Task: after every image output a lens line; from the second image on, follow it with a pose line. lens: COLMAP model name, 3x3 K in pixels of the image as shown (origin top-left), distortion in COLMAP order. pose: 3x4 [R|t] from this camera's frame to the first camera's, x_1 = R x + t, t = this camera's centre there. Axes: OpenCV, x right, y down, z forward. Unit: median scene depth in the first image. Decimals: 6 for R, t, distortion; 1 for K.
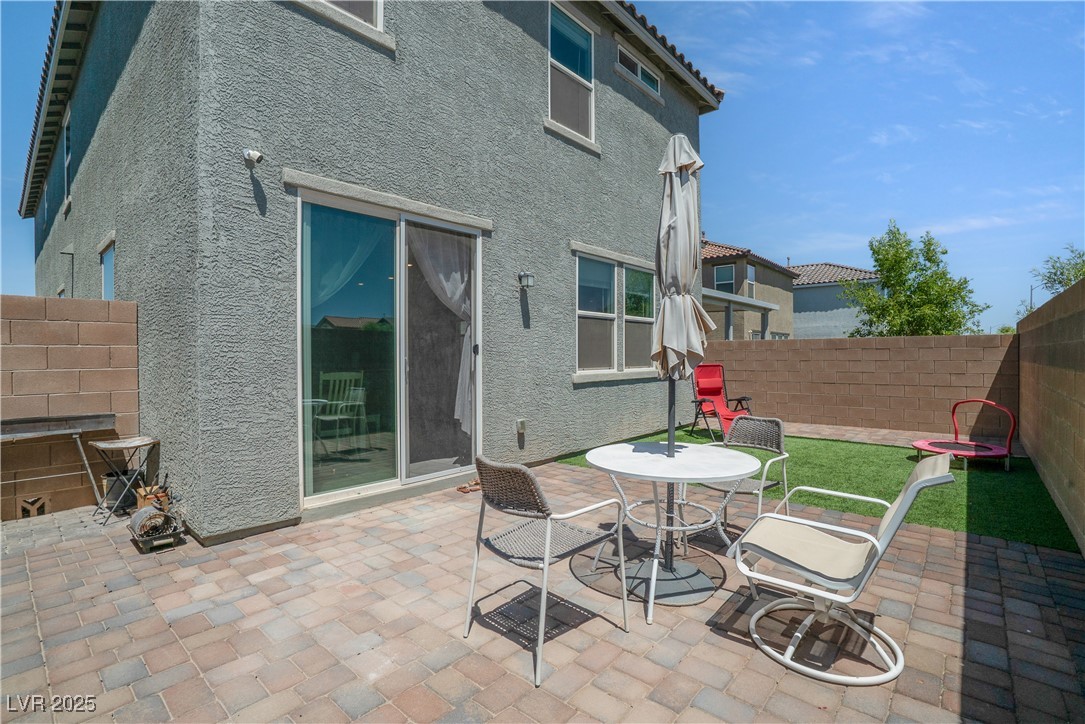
lens RADIAL K [[508.9, 0, 547.9], [0, 508.9, 361.3], [0, 0, 1]] dist [-0.049612, 0.014150]
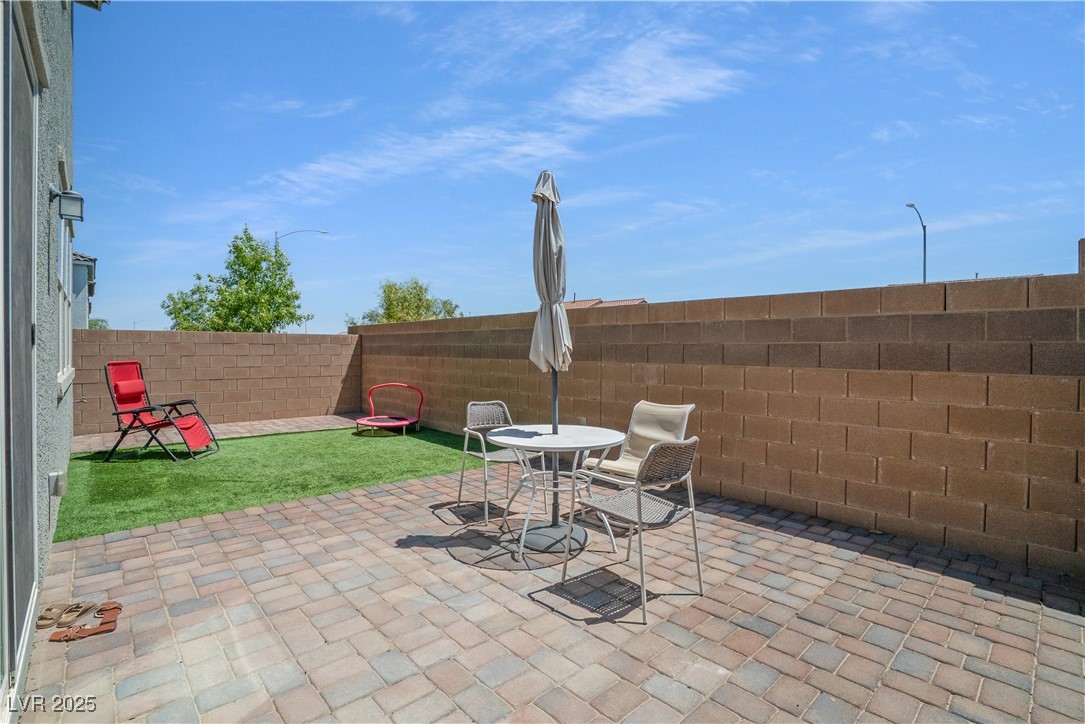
lens RADIAL K [[508.9, 0, 541.9], [0, 508.9, 359.5], [0, 0, 1]] dist [-0.049612, 0.014150]
pose [[0.102187, -0.013416, 0.994675, -0.885444], [0.004635, 0.999905, 0.013011, -0.011311], [-0.994754, 0.003281, 0.102240, 0.802628]]
